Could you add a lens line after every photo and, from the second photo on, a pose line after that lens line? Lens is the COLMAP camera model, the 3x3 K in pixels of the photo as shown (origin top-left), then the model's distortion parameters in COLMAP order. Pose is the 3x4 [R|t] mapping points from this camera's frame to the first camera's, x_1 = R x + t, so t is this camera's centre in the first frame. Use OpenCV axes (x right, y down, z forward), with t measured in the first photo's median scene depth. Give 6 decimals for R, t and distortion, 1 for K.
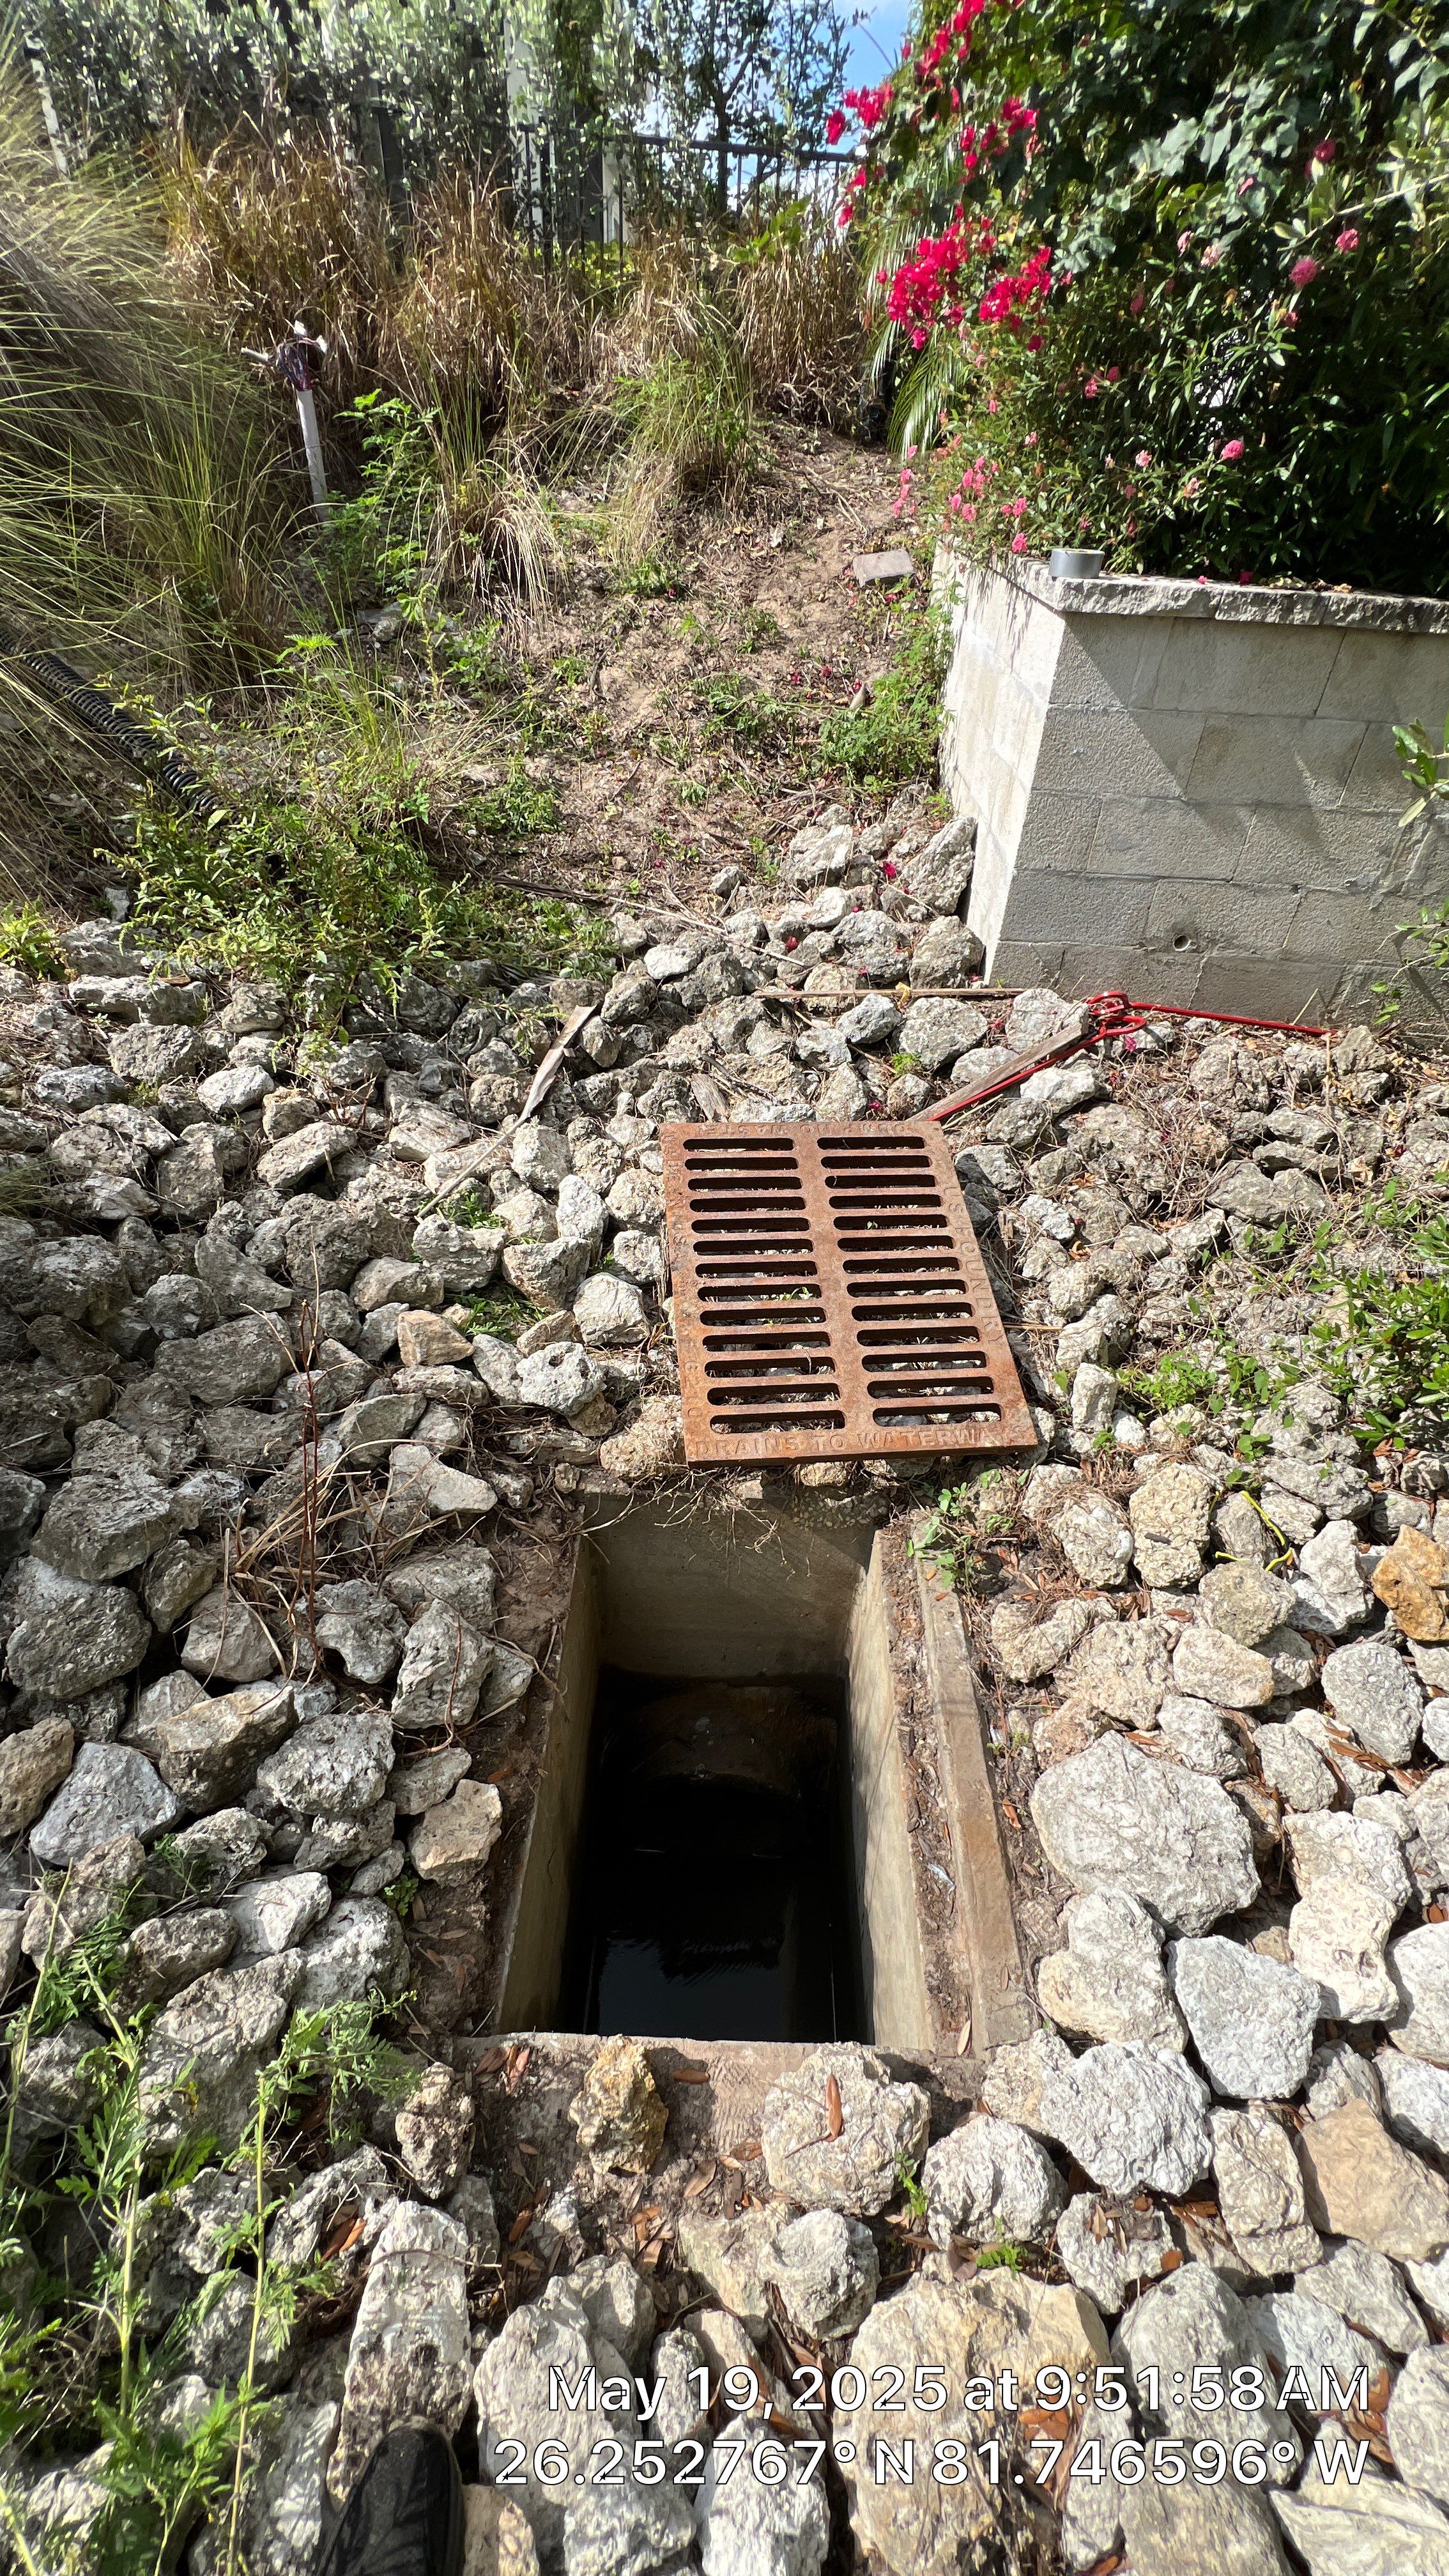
lens RADIAL K [[1042.2, 0, 732.7], [0, 1042.2, 1283.0], [0, 0, 1]] dist [-0.000599, -0.000227]
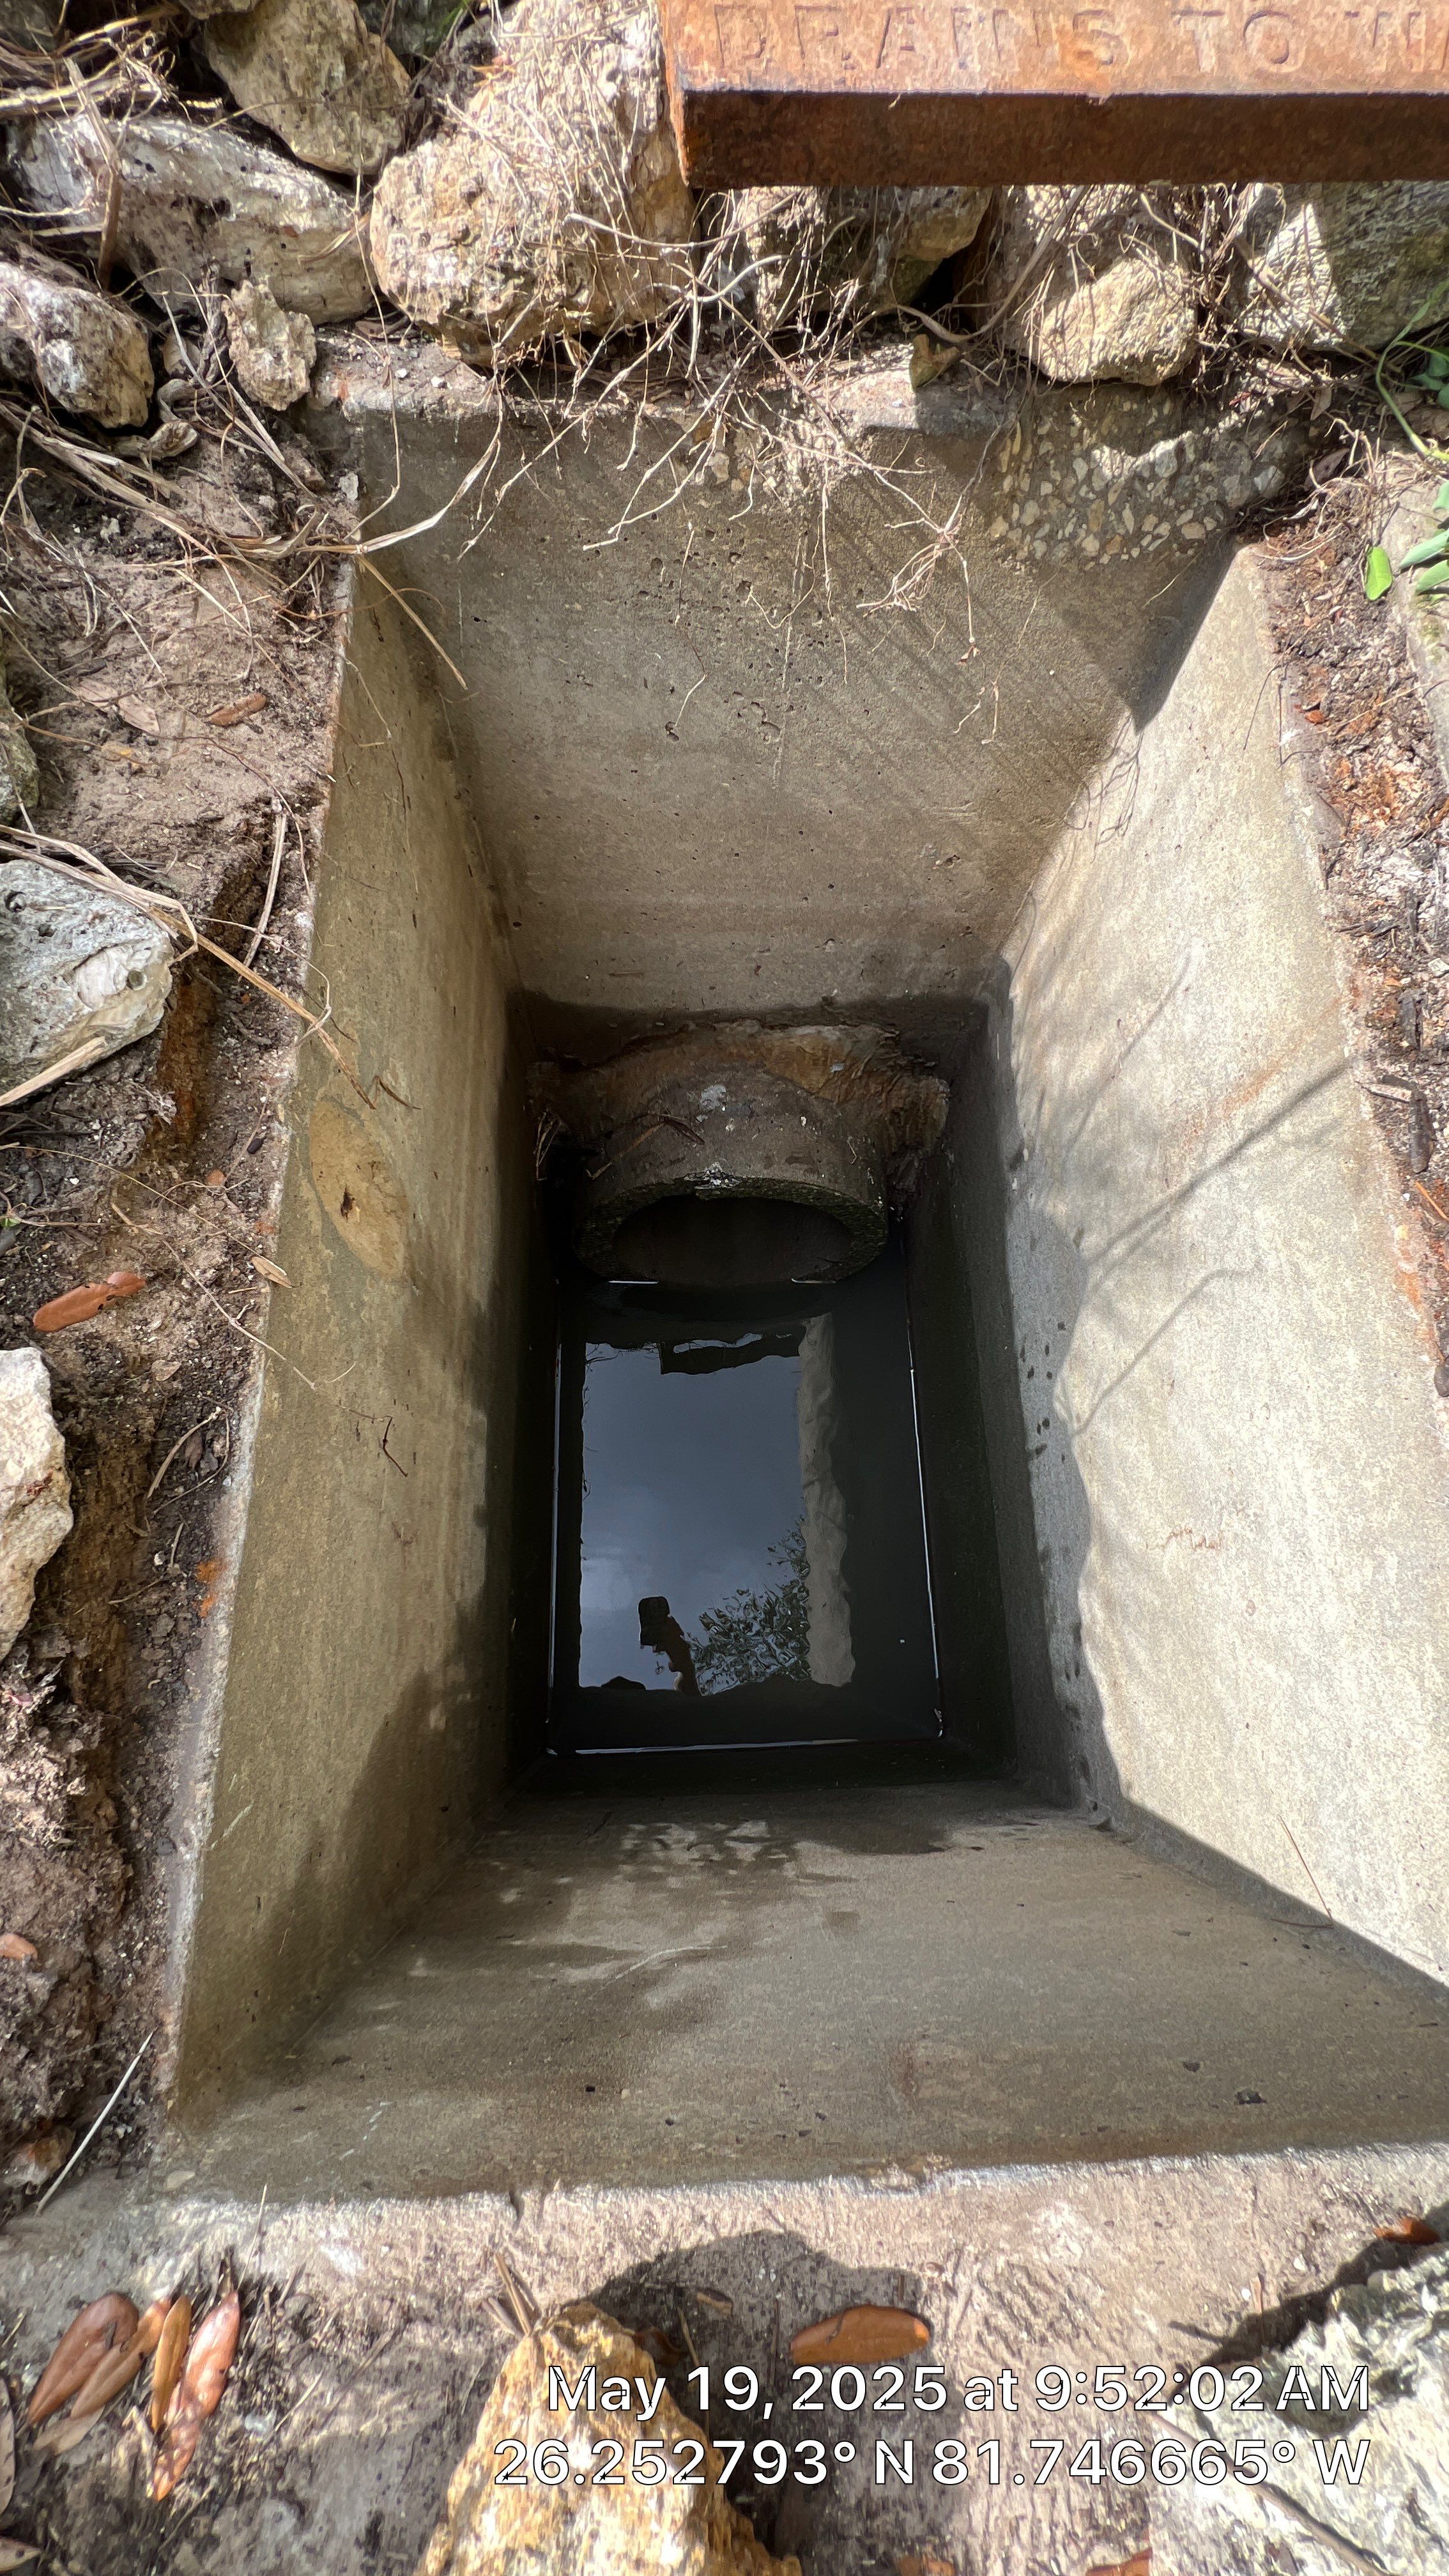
lens RADIAL K [[1042.2, 0, 724.2], [0, 1042.2, 1274.2], [0, 0, 1]] dist [-0.000599, -0.000227]
pose [[0.999106, -0.037978, 0.018573, -0.044982], [0.021770, 0.838776, 0.544041, 0.248719], [-0.036240, -0.543150, 0.838853, 0.596523]]
